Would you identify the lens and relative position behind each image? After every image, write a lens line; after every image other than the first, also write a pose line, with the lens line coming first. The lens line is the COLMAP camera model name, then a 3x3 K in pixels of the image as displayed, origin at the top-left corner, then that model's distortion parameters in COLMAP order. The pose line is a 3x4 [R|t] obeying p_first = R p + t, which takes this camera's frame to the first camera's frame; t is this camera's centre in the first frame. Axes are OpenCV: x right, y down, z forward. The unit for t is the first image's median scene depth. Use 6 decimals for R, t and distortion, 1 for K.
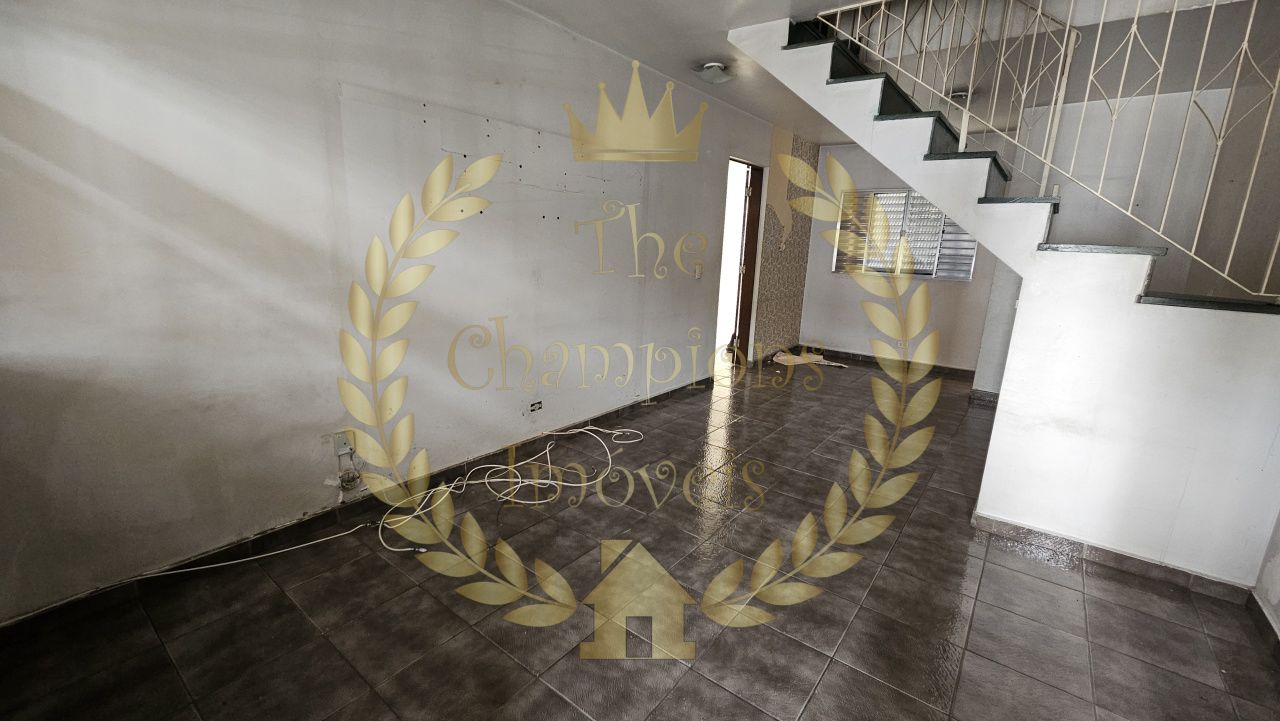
lens RADIAL K [[521.1, 0, 635.4], [0, 521.1, 354.8], [0, 0, 1]] dist [0.001134, -0.000446]
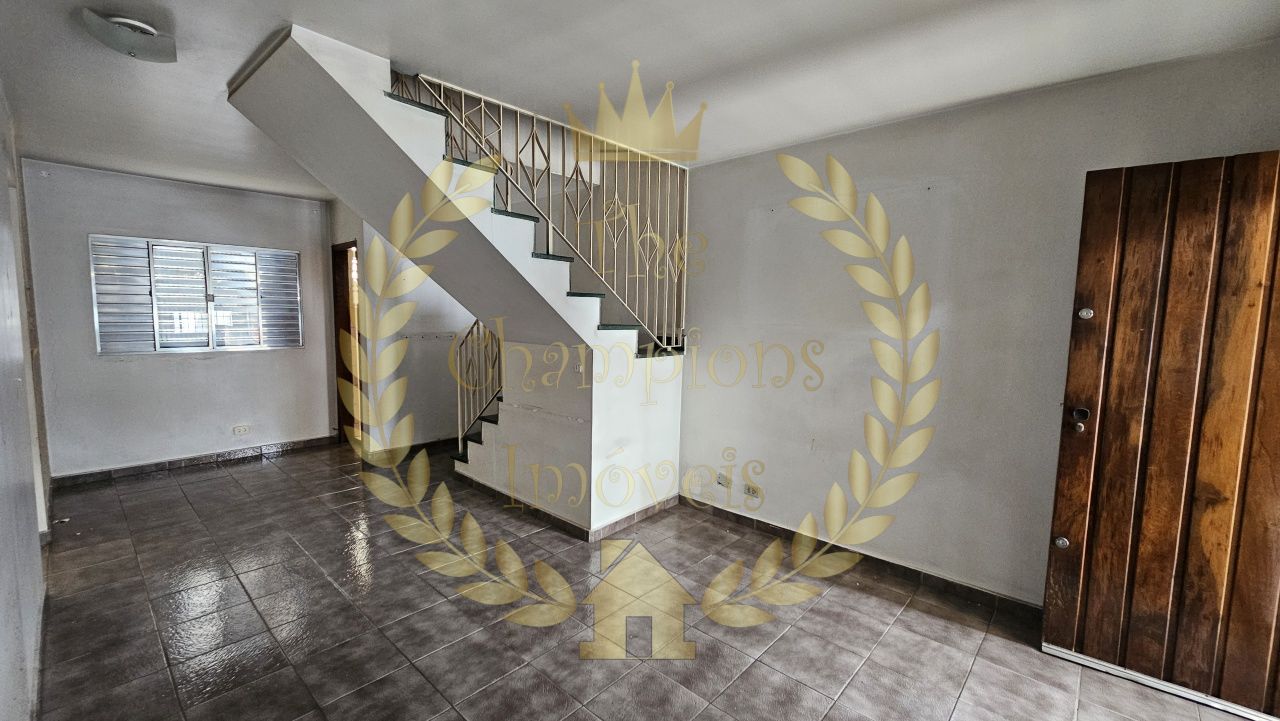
lens RADIAL K [[521.1, 0, 629.4], [0, 521.1, 356.4], [0, 0, 1]] dist [0.001134, -0.000446]
pose [[0.085019, -0.120057, 0.989120, -0.614800], [0.198608, 0.974835, 0.101252, -0.250912], [-0.976384, 0.187839, 0.106724, 0.762042]]
